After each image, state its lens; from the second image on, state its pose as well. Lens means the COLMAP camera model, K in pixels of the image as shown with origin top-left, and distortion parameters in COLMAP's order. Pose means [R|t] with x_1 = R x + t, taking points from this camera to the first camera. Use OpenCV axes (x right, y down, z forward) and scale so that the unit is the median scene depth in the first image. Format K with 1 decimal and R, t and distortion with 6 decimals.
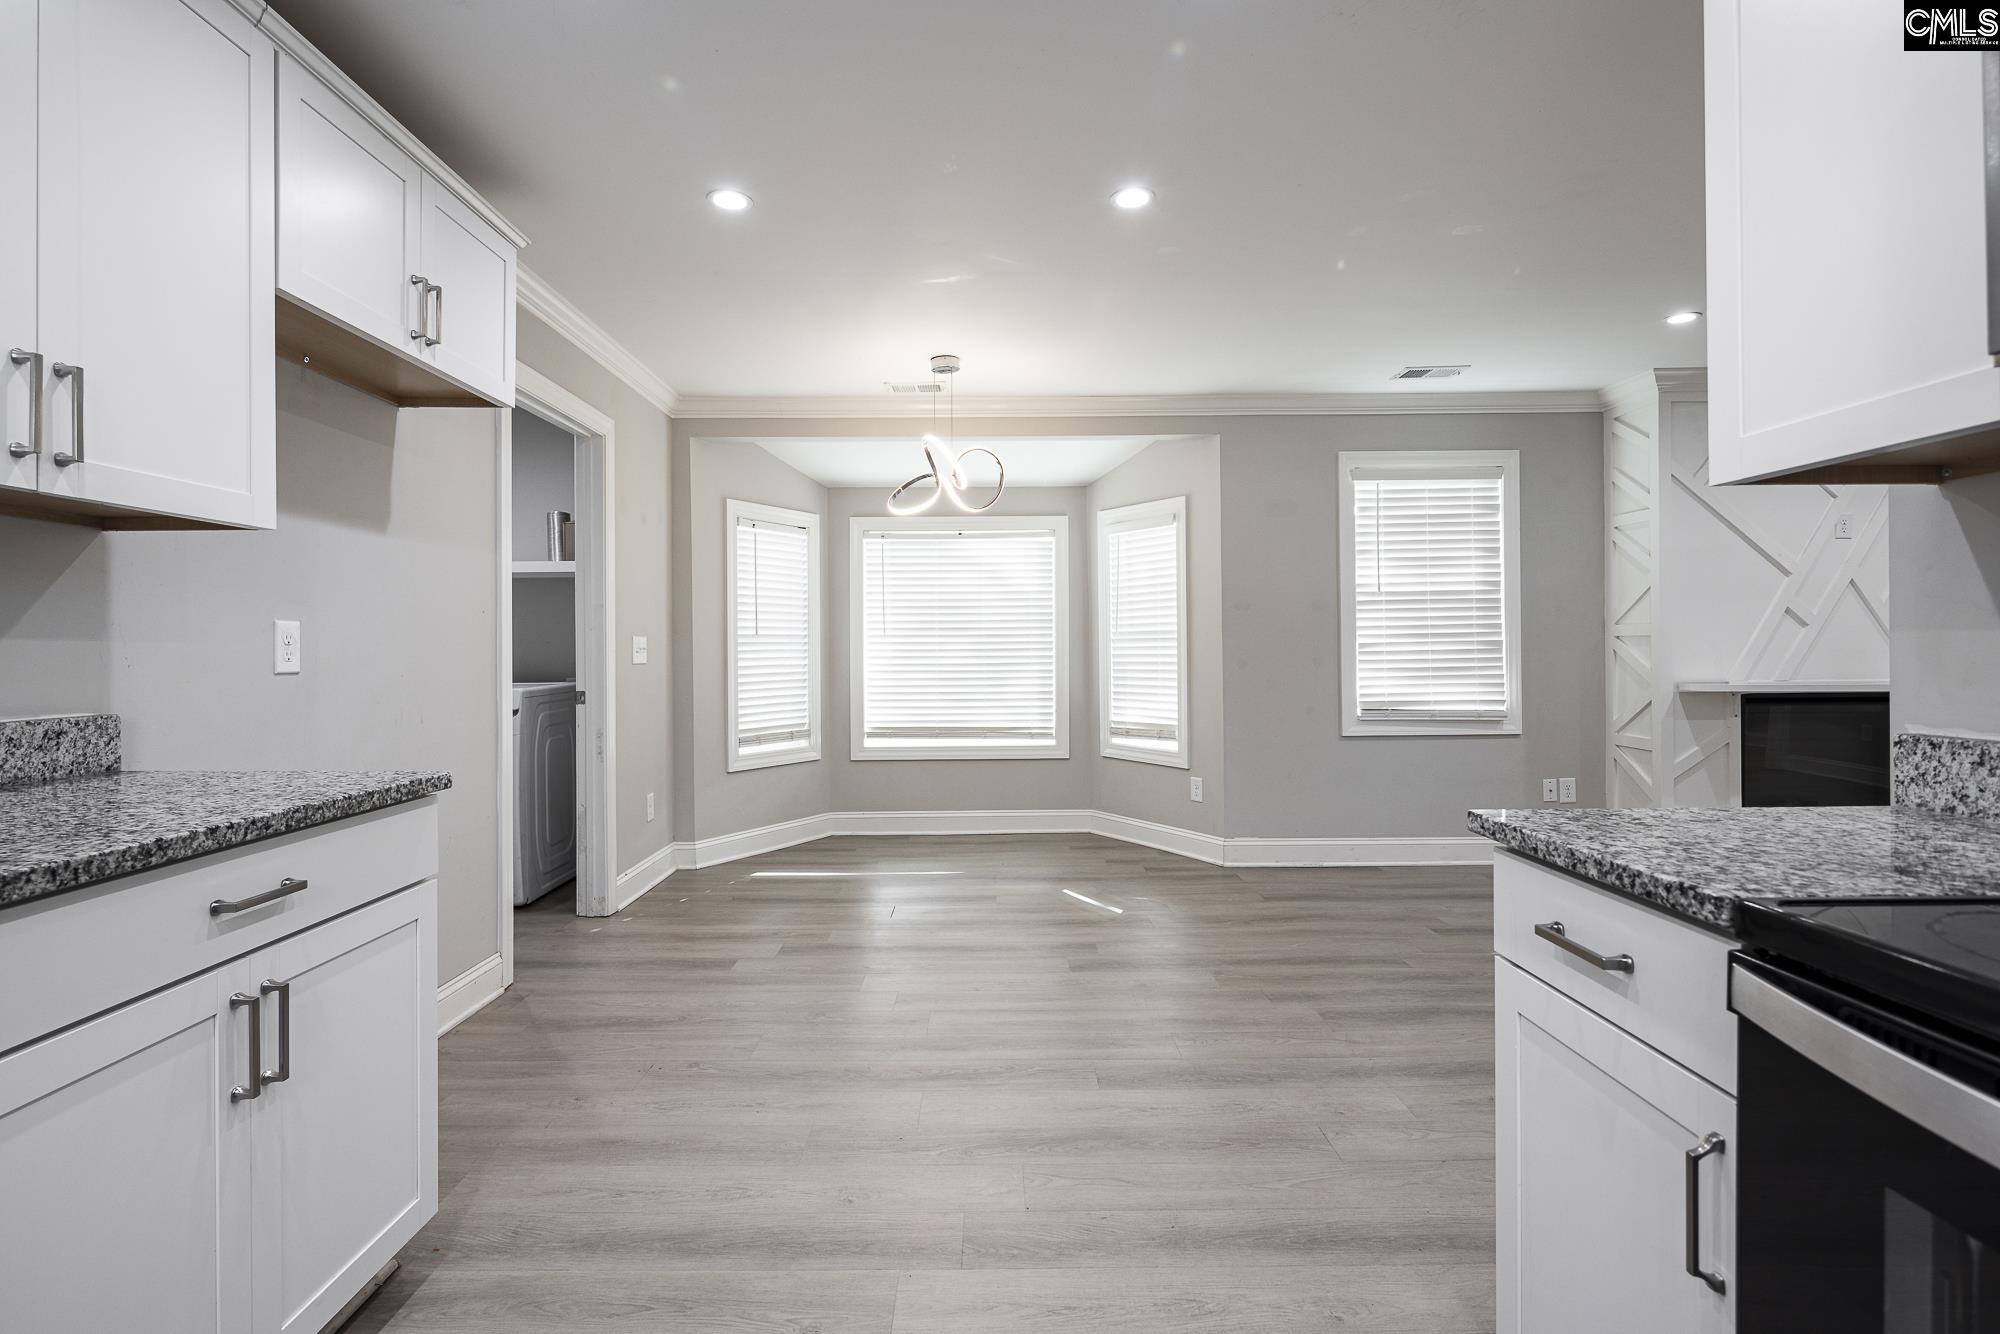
lens RADIAL K [[966.2, 0, 993.2], [0, 966.2, 658.8], [0, 0, 1]] dist [0.005958, -0.004995]
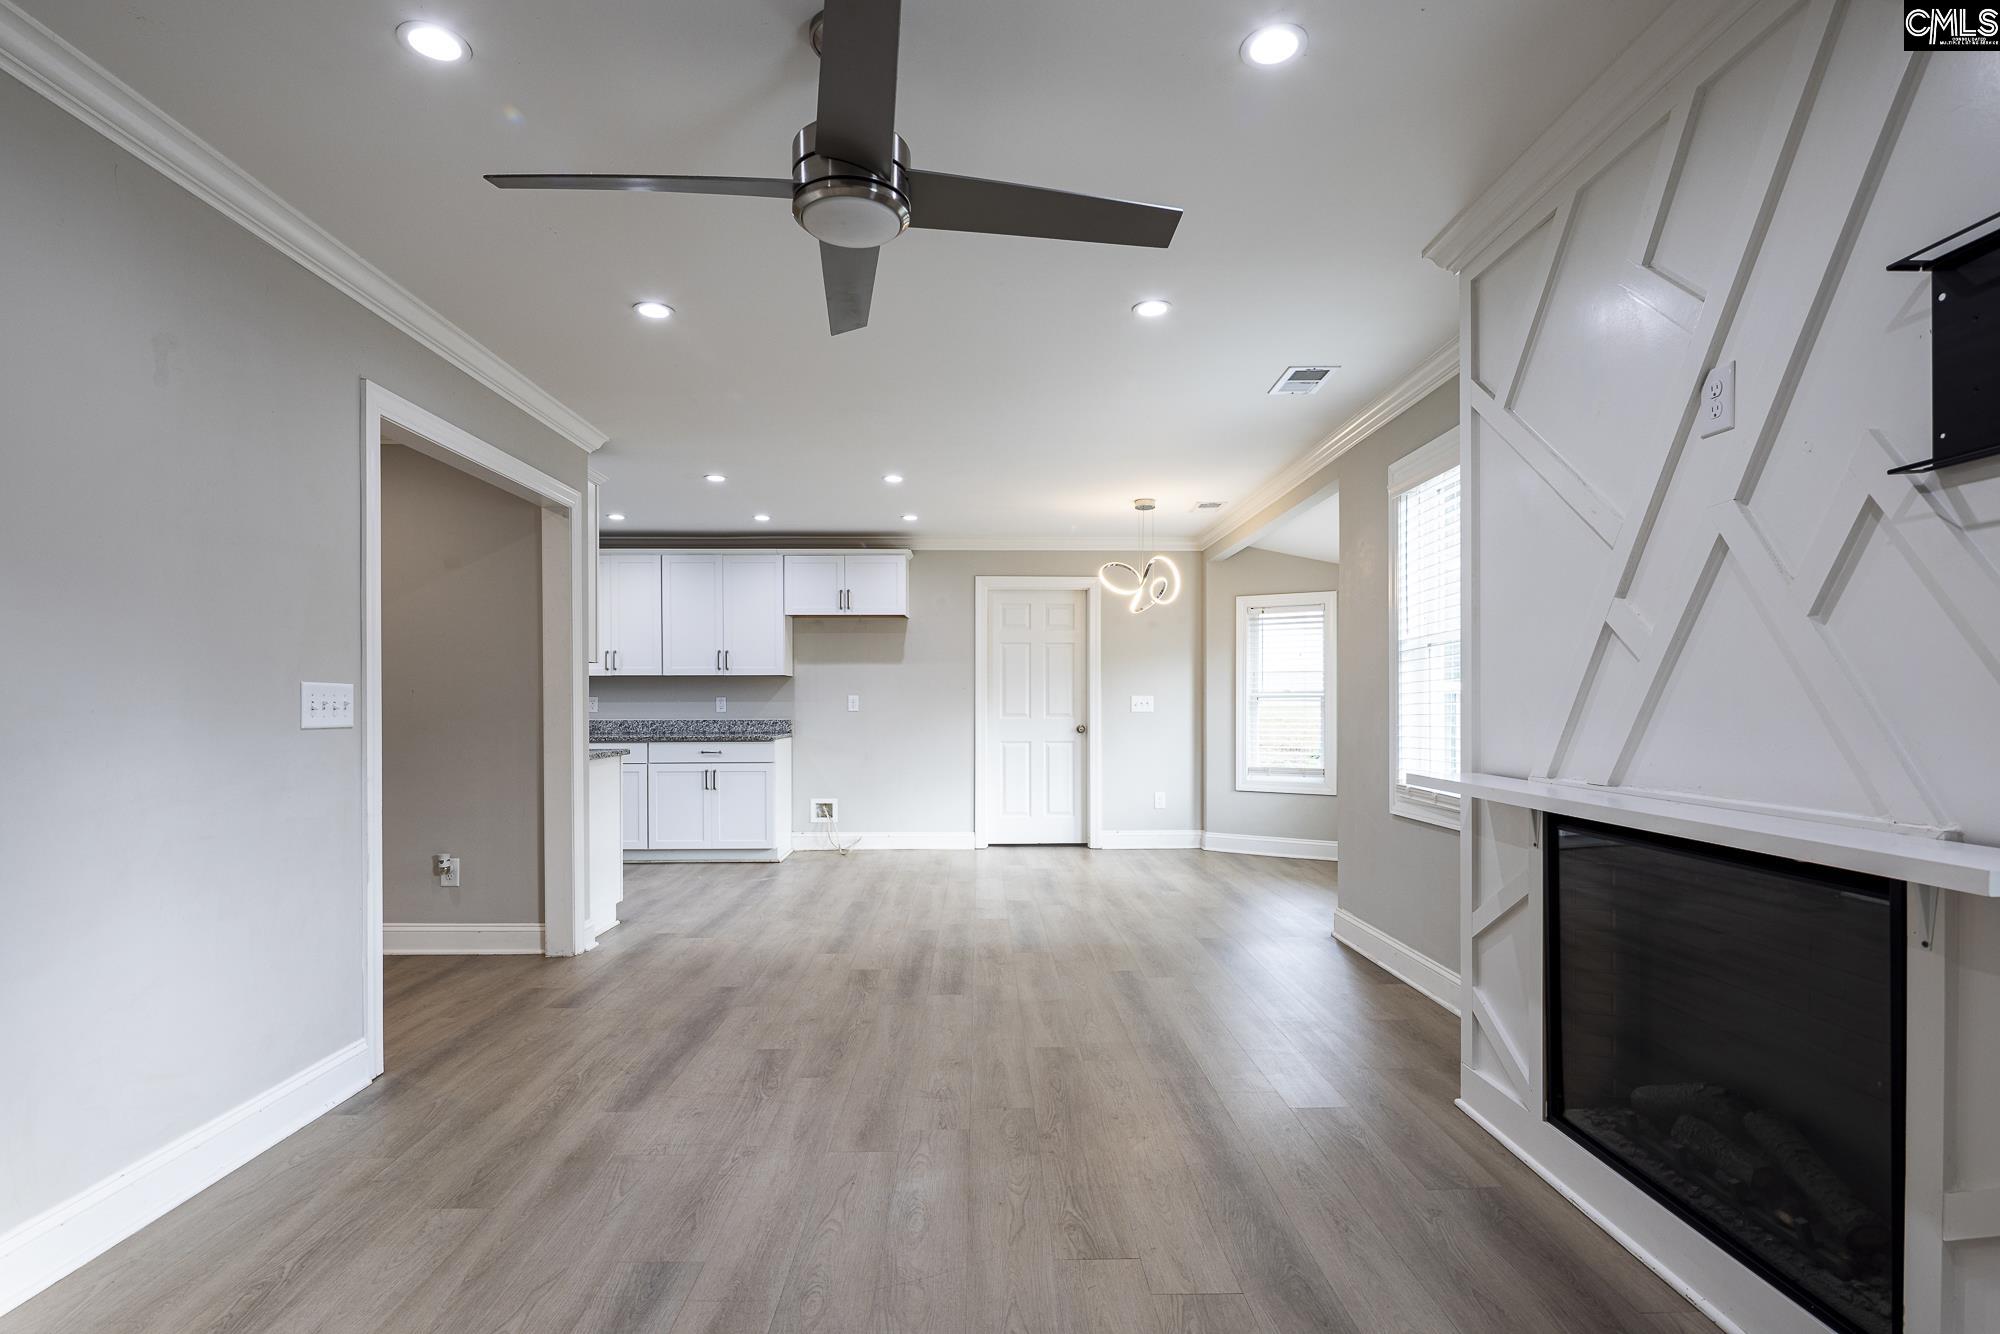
lens RADIAL K [[966.2, 0, 991.4], [0, 966.2, 700.0], [0, 0, 1]] dist [0.005958, -0.004995]
pose [[0.006769, 0.001544, -0.999976, 1.431048], [-0.007683, 0.999969, 0.001492, -0.018001], [0.999948, 0.007673, 0.006781, 0.795447]]
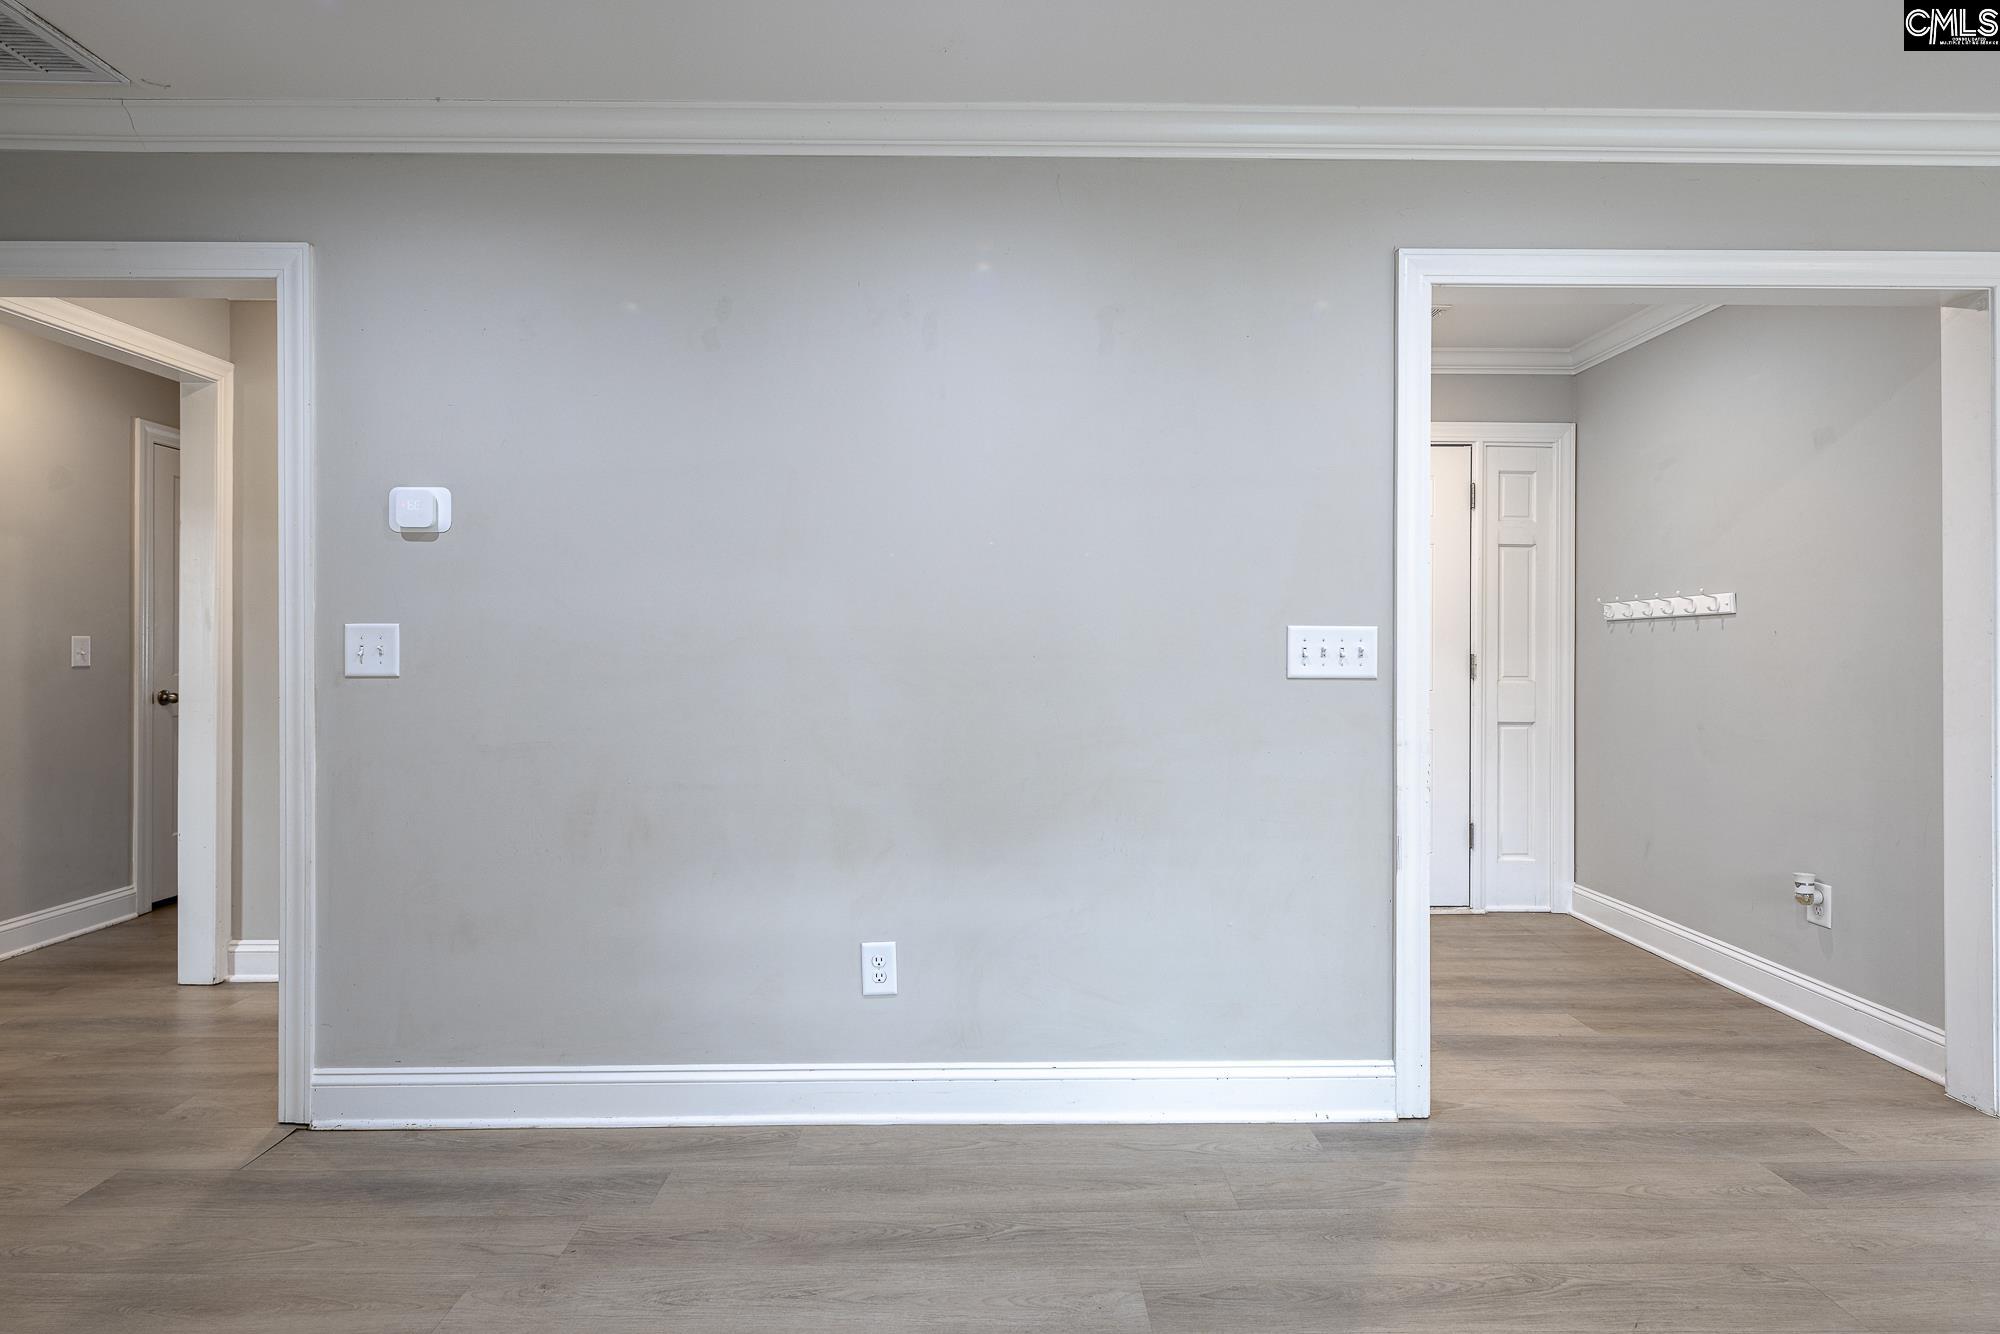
lens RADIAL K [[966.2, 0, 980.2], [0, 966.2, 649.3], [0, 0, 1]] dist [0.005958, -0.004995]
pose [[-0.999962, 0.005843, -0.006427, 0.971826], [0.005806, 0.999967, 0.005662, -0.015720], [0.006460, 0.005625, -0.999963, 0.914539]]
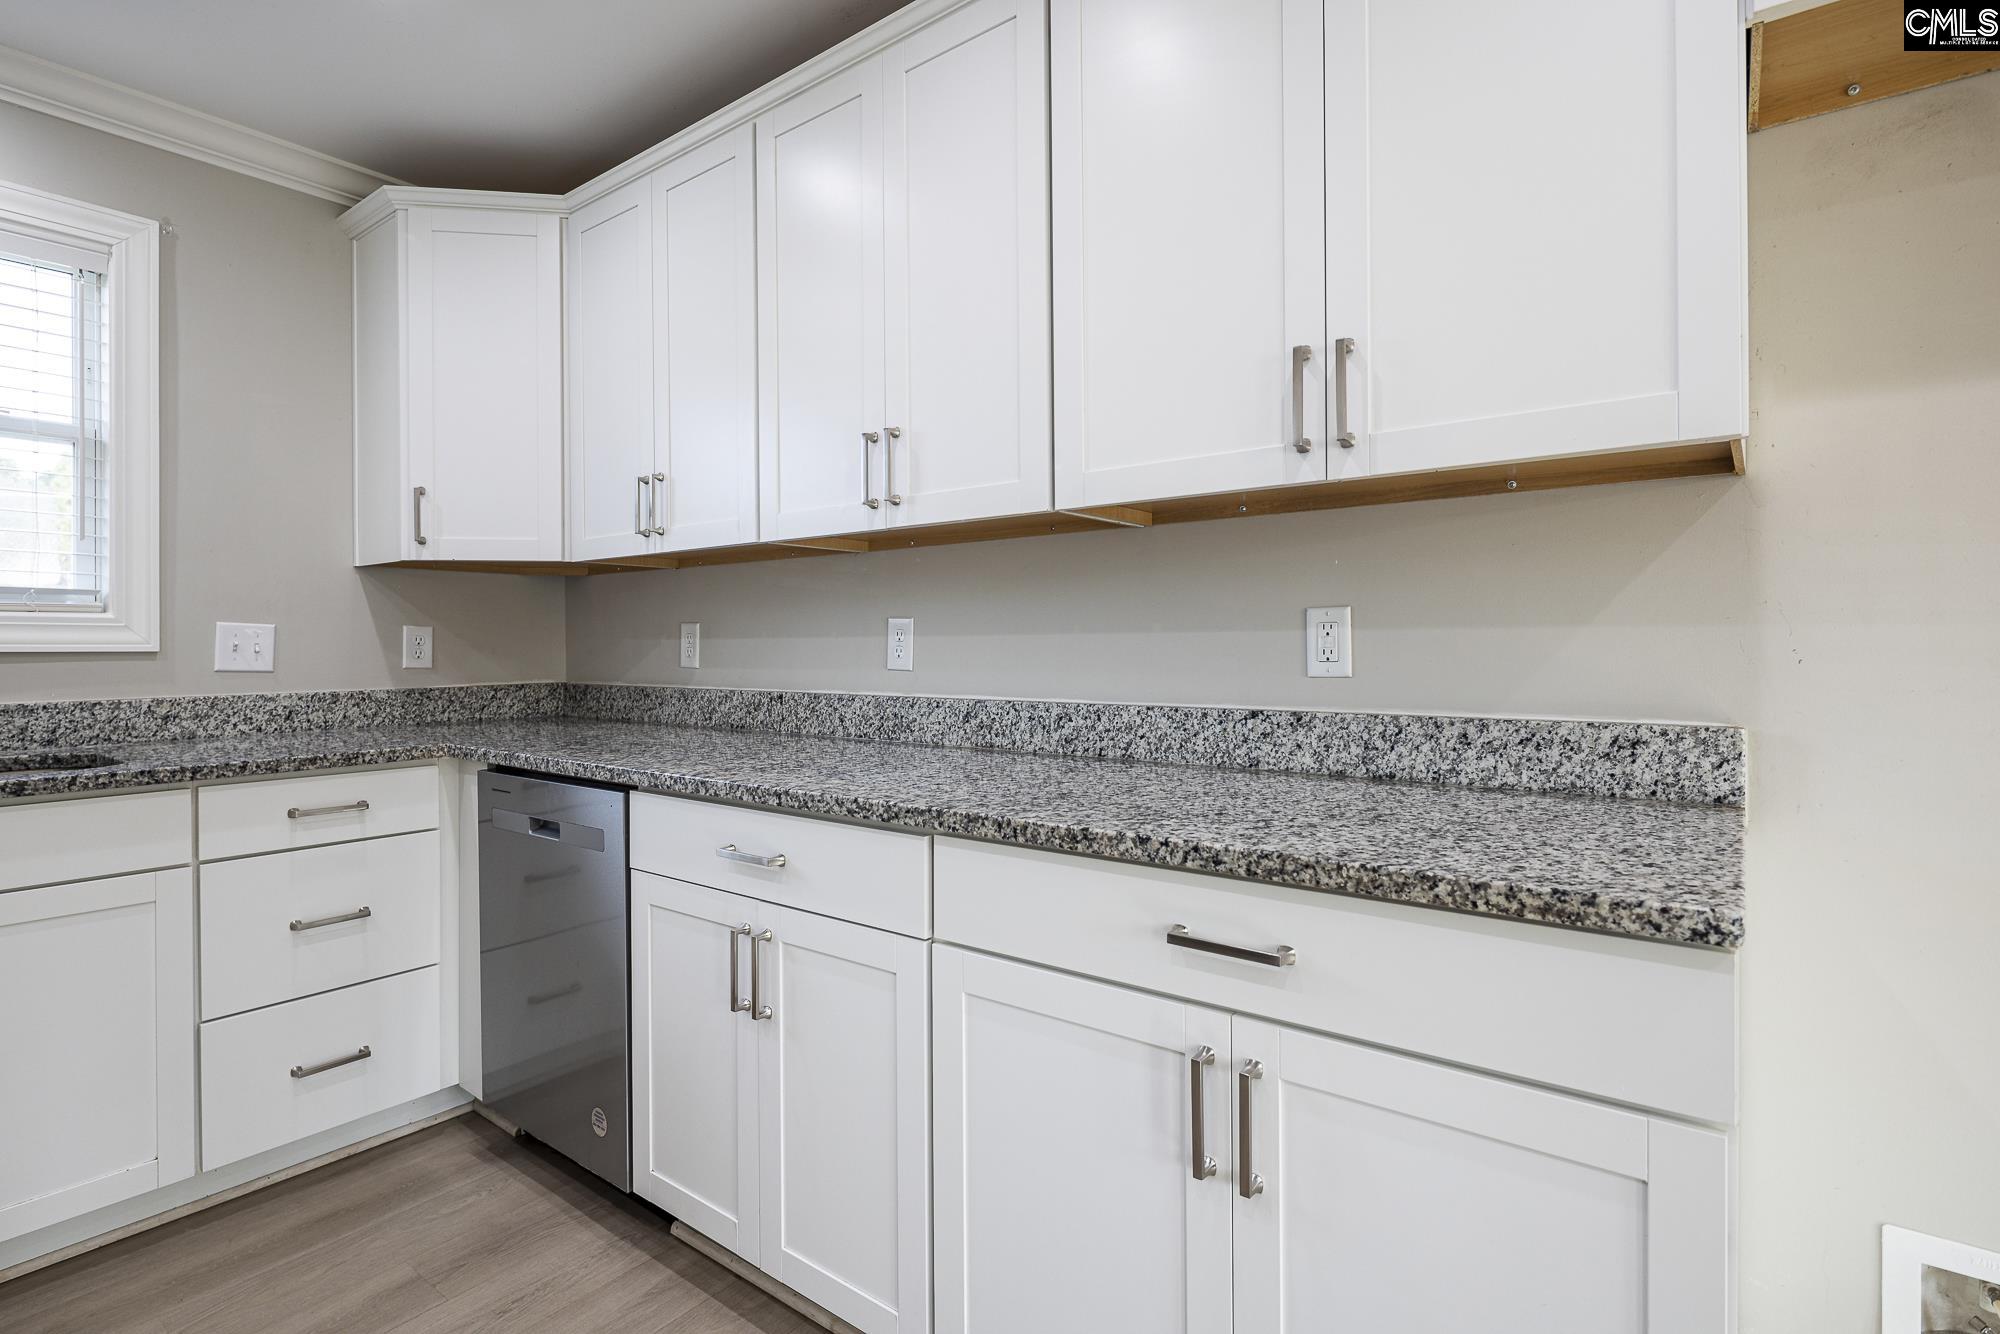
lens RADIAL K [[966.2, 0, 996.7], [0, 966.2, 648.2], [0, 0, 1]] dist [0.005958, -0.004995]
pose [[-0.611818, 0.008989, -0.790948, -0.000473], [-0.000578, 0.999930, 0.011811, -0.004337], [0.790999, 0.007684, -0.611770, 0.432292]]
